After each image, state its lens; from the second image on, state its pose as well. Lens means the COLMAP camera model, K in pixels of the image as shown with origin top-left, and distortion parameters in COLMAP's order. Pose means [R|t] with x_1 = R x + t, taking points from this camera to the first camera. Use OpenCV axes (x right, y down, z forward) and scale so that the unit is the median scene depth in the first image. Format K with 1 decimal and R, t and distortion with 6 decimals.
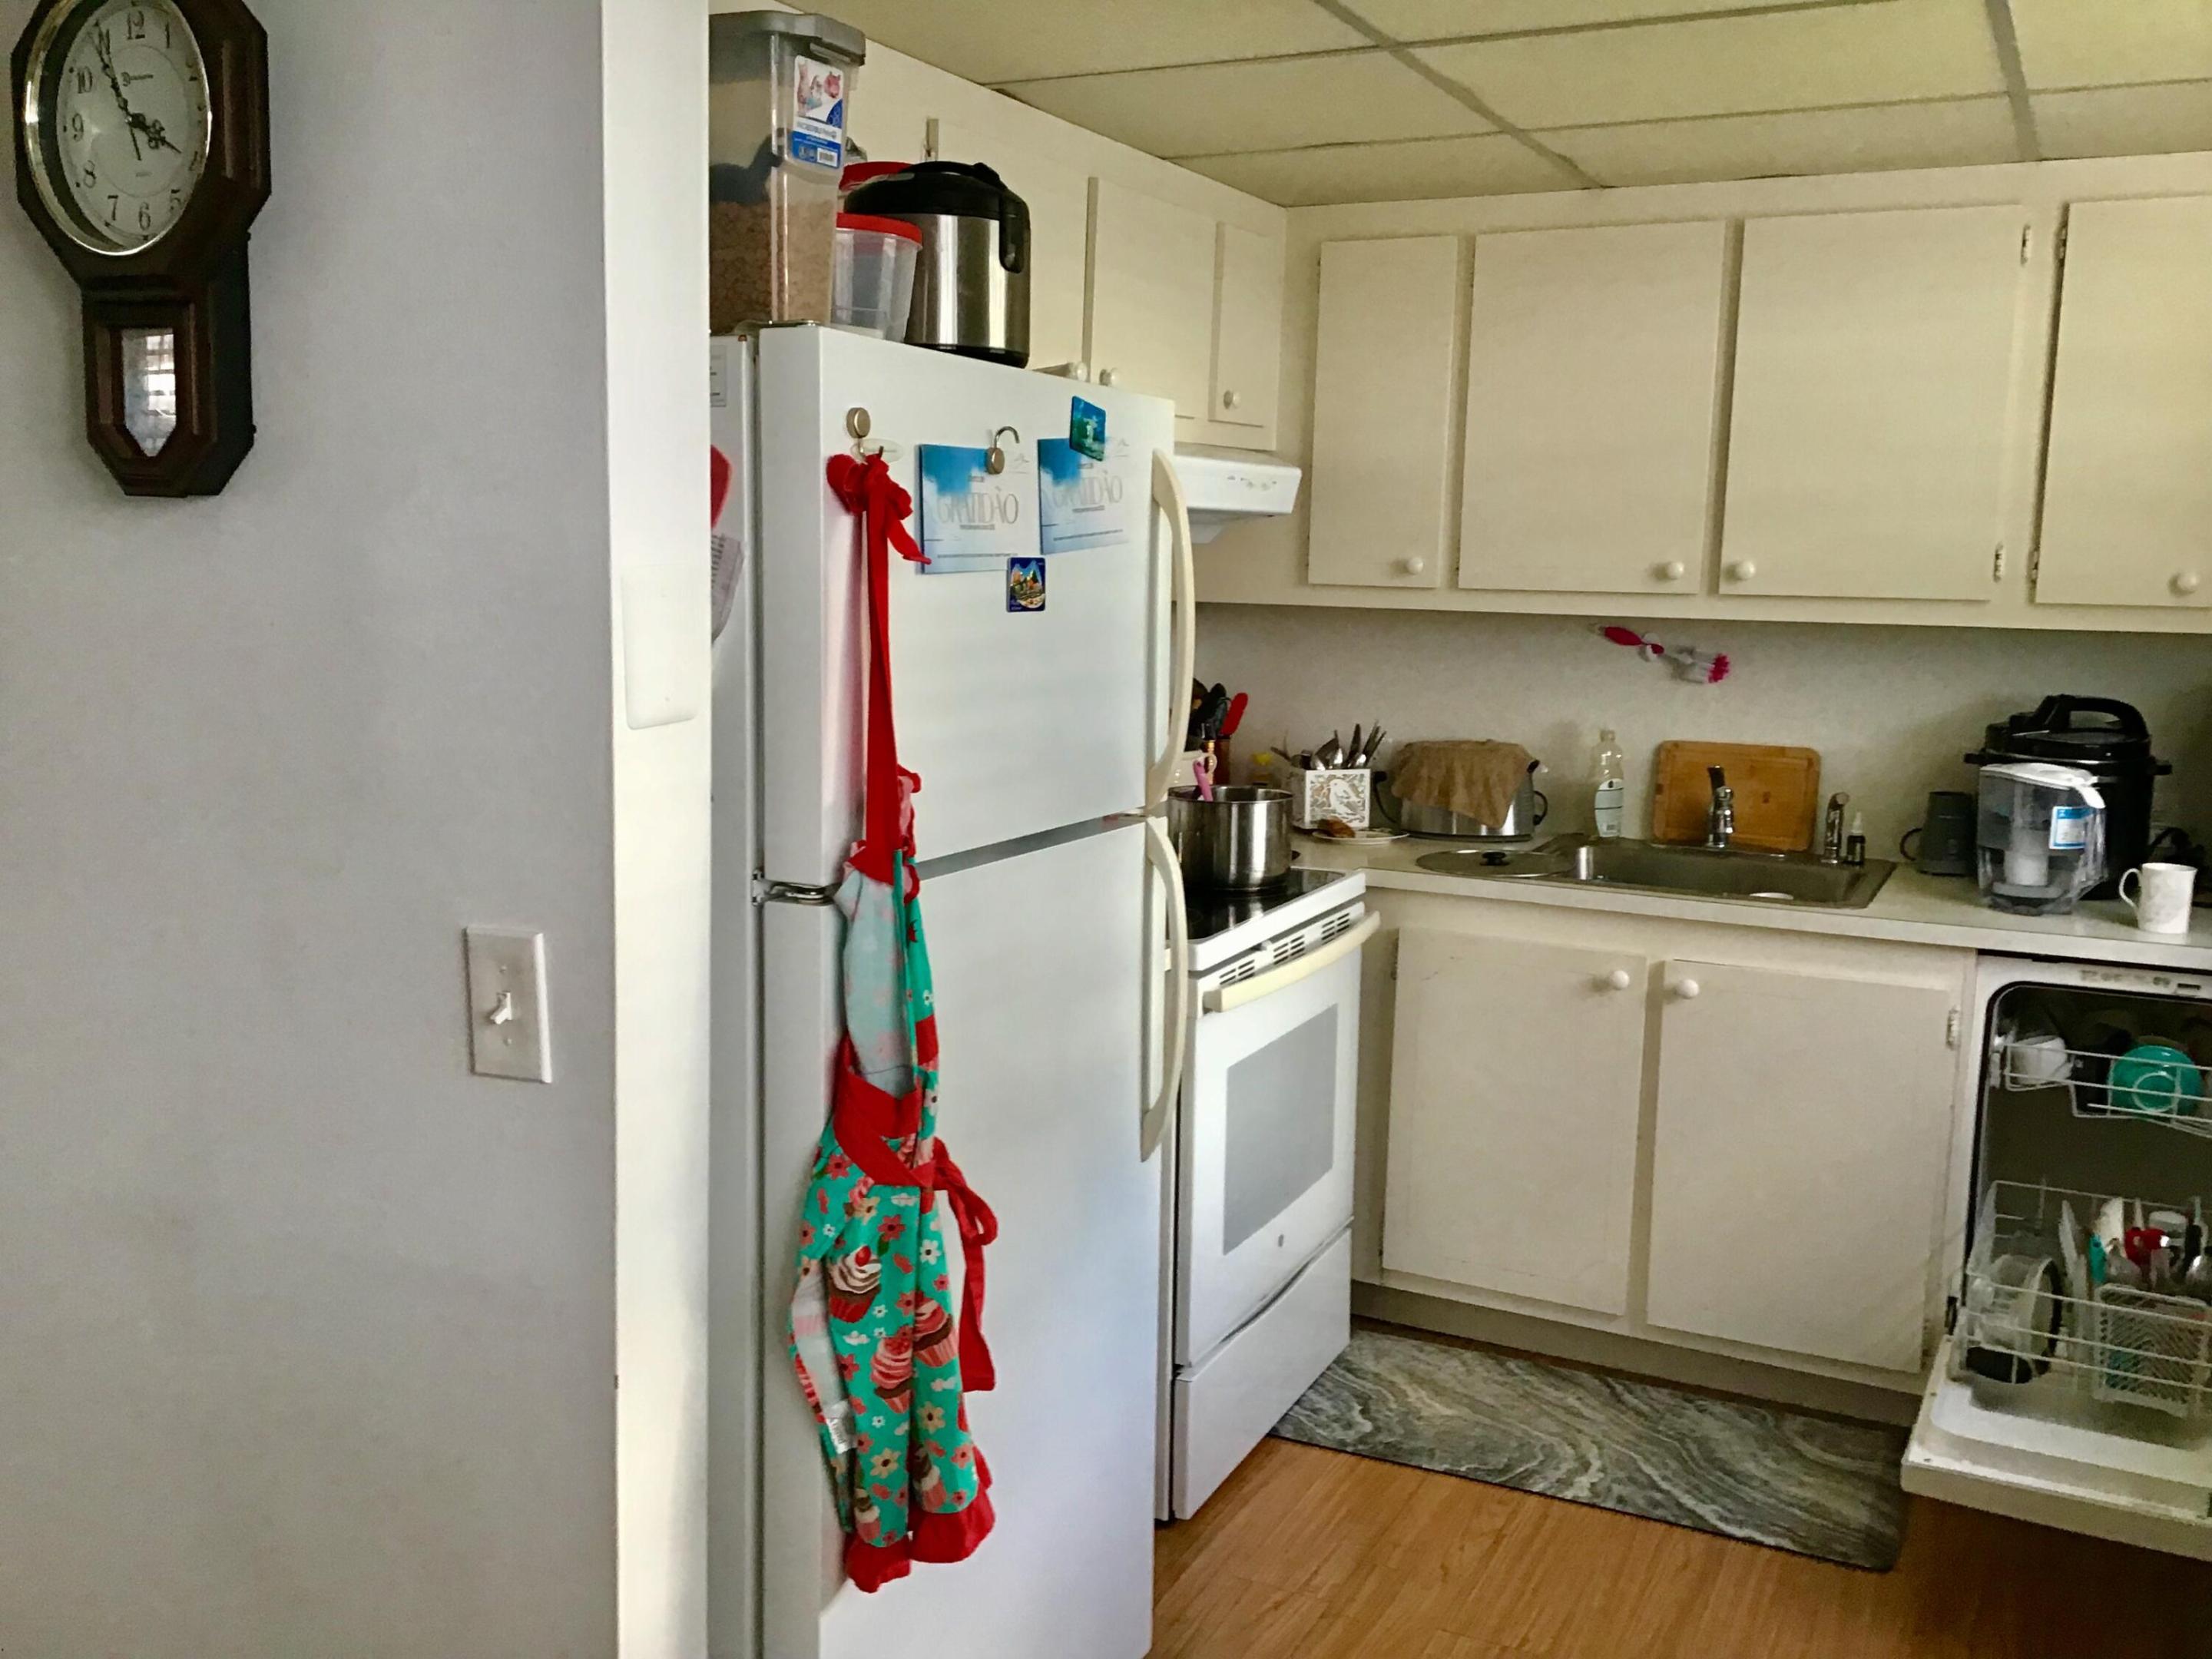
lens RADIAL K [[1992.8, 0, 1106.0], [0, 1992.8, 860.5], [0, 0, 1]] dist [0.106121, -0.187554]
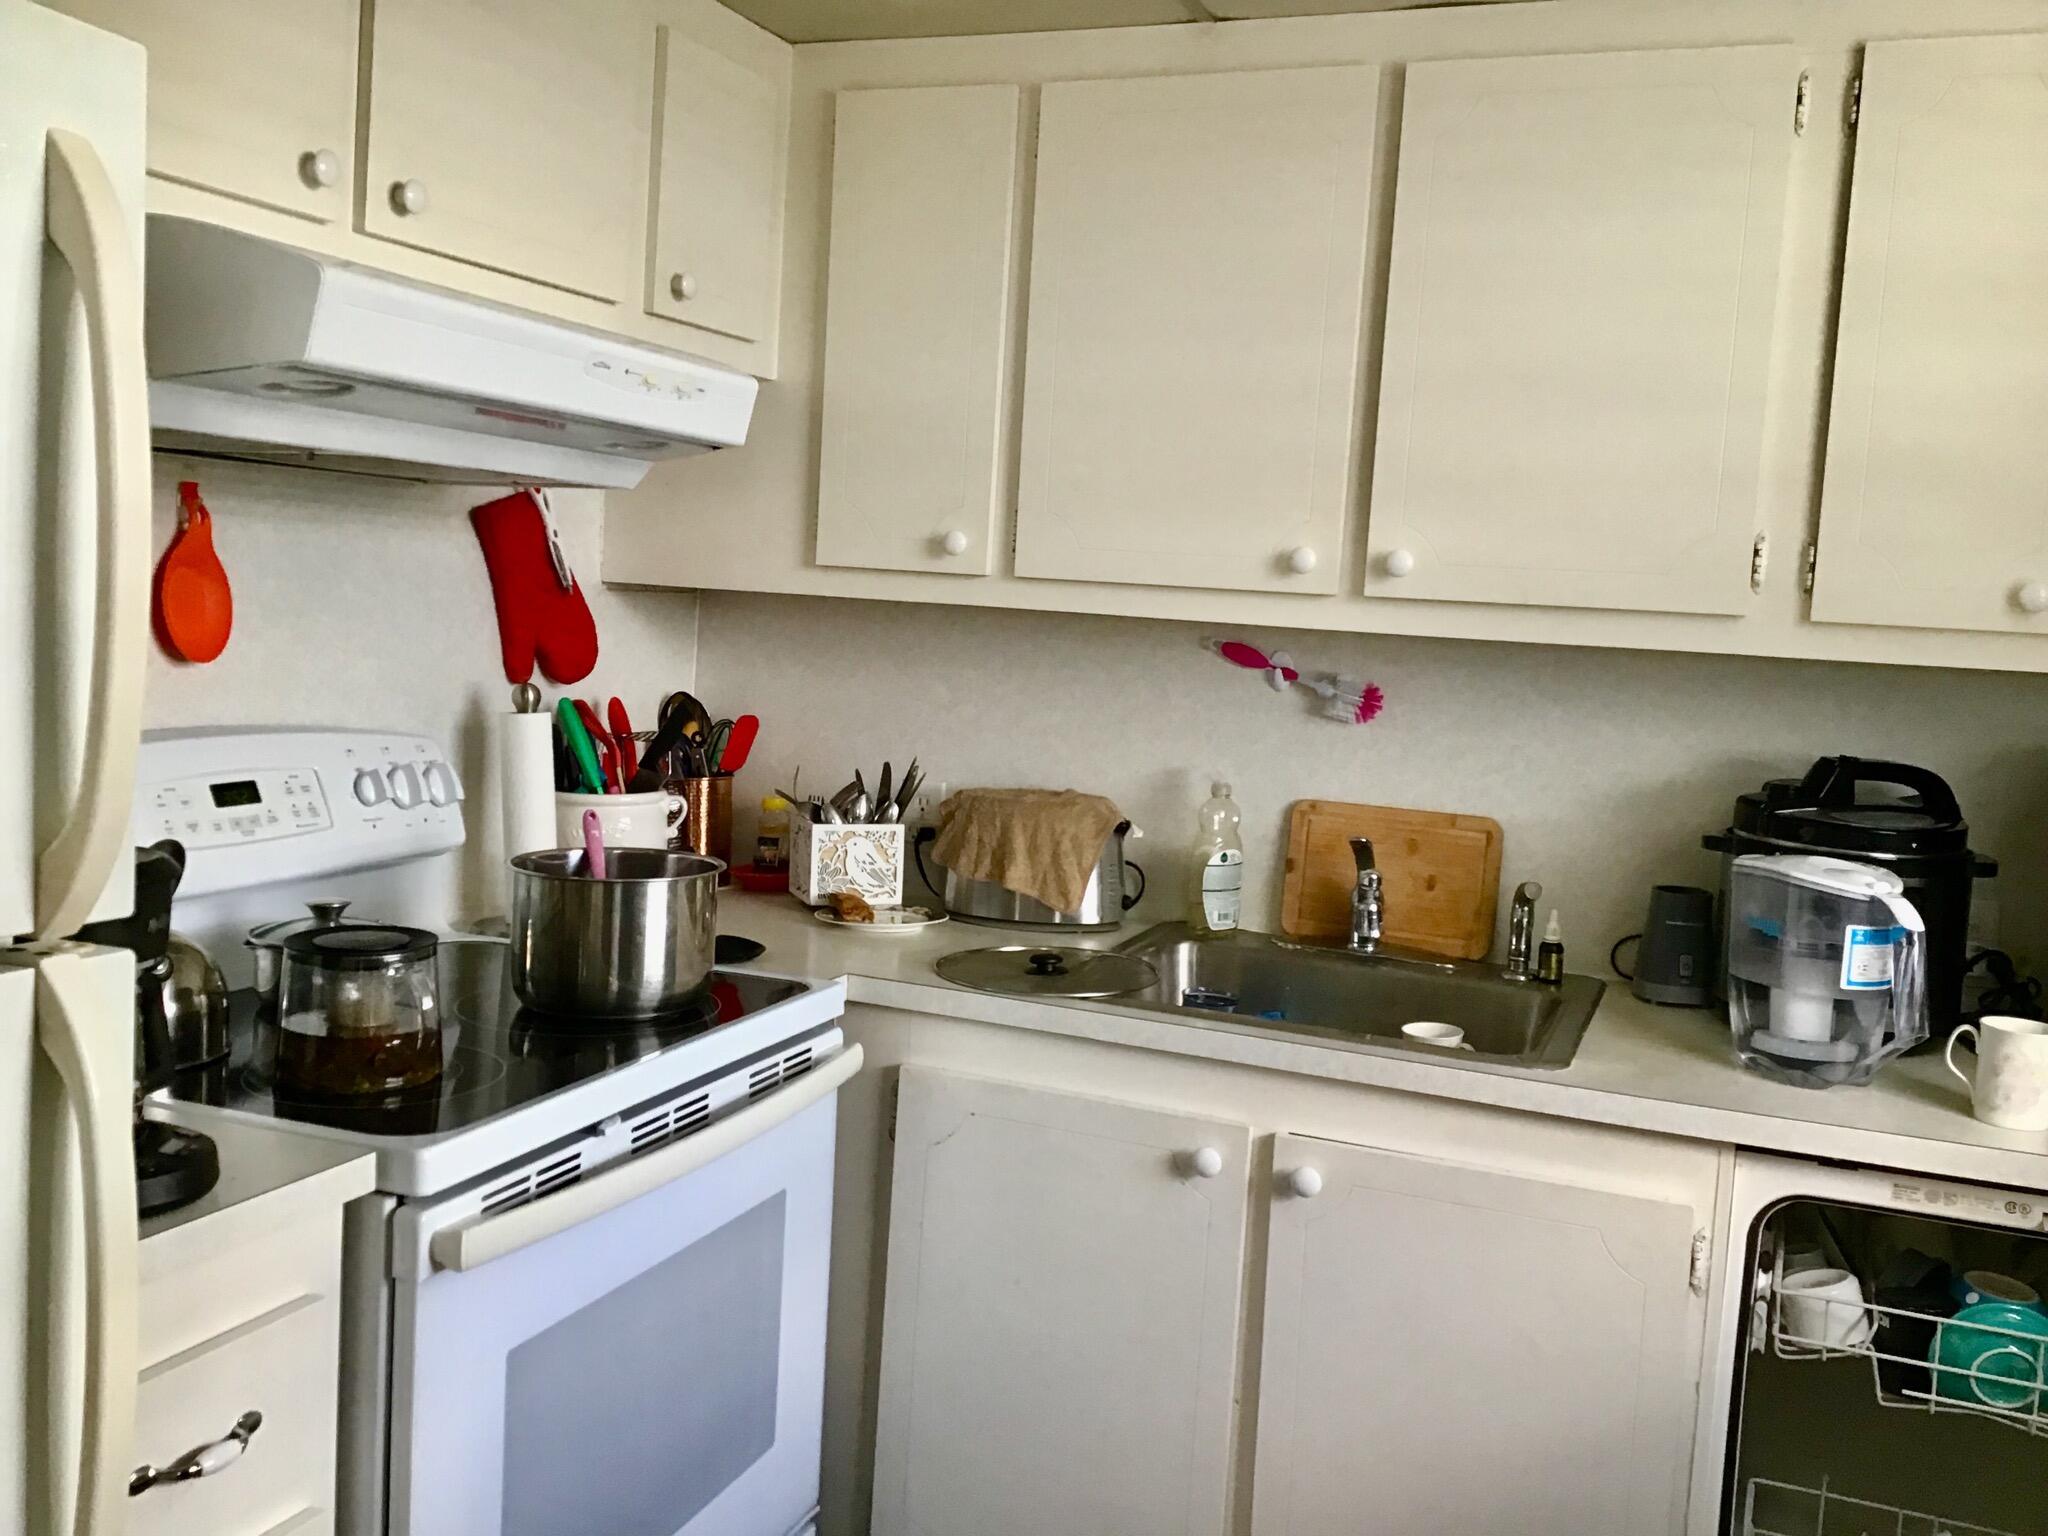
lens RADIAL K [[1819.1, 0, 1019.4], [0, 1819.1, 764.4], [0, 0, 1]] dist [0.102491, -0.176913]
pose [[0.996218, 0.033009, 0.080370, 0.137498], [-0.027822, 0.997509, -0.064827, -0.029621], [-0.082309, 0.062345, 0.994655, 0.385690]]
